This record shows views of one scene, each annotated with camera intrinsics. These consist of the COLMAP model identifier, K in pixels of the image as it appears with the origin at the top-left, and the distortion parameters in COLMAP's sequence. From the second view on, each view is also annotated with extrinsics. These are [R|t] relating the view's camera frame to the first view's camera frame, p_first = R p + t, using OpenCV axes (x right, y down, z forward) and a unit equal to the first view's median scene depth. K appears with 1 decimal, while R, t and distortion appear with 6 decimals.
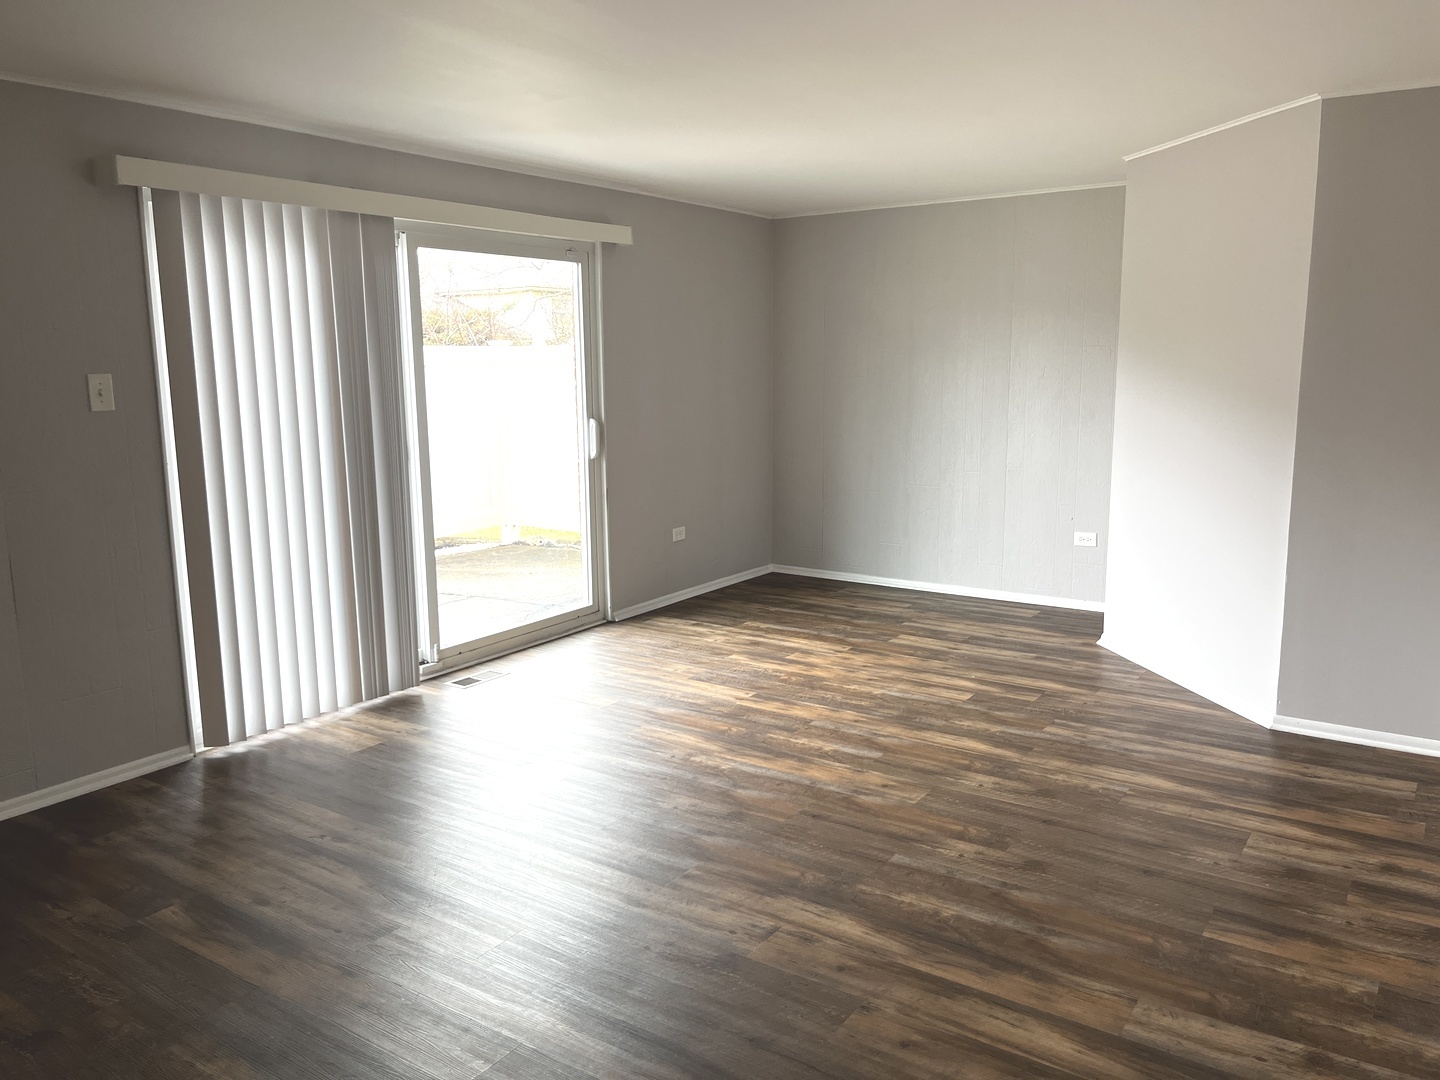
lens RADIAL K [[1084.5, 0, 715.5], [0, 1084.5, 539.0], [0, 0, 1]] dist [0.068260, -0.095019]
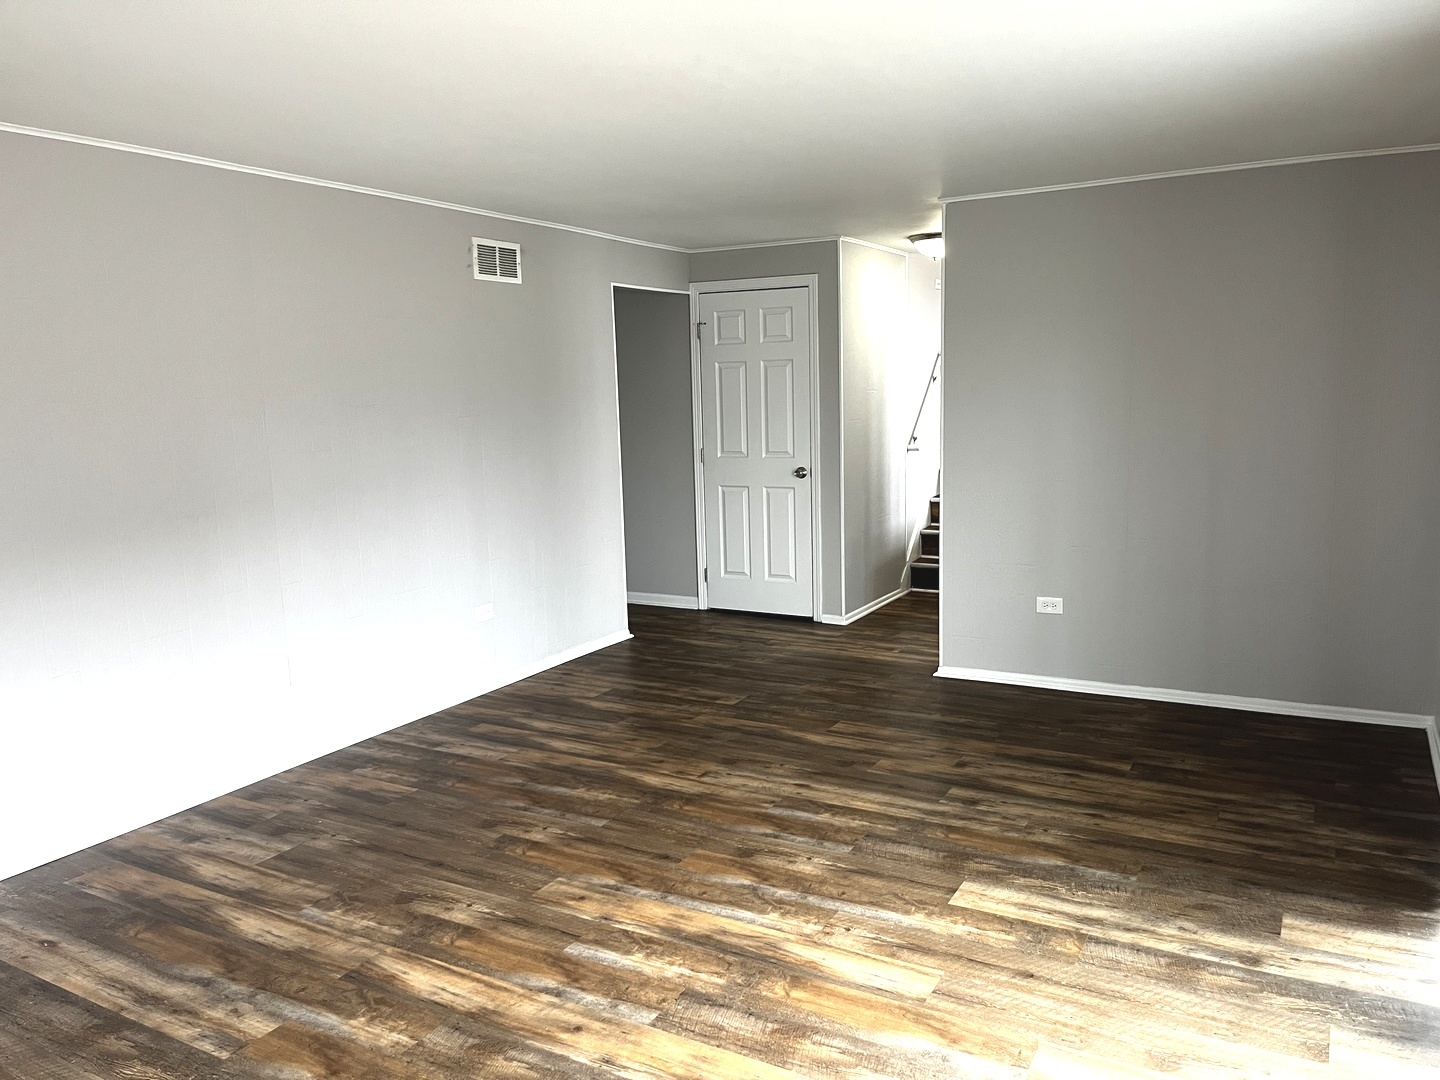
lens RADIAL K [[1084.5, 0, 715.5], [0, 1084.5, 539.0], [0, 0, 1]] dist [0.068260, -0.095019]
pose [[-0.995281, 0.047892, -0.084388, 0.109171], [0.020275, 0.953154, 0.301805, -0.304239], [0.094889, 0.298670, -0.949628, 1.747158]]
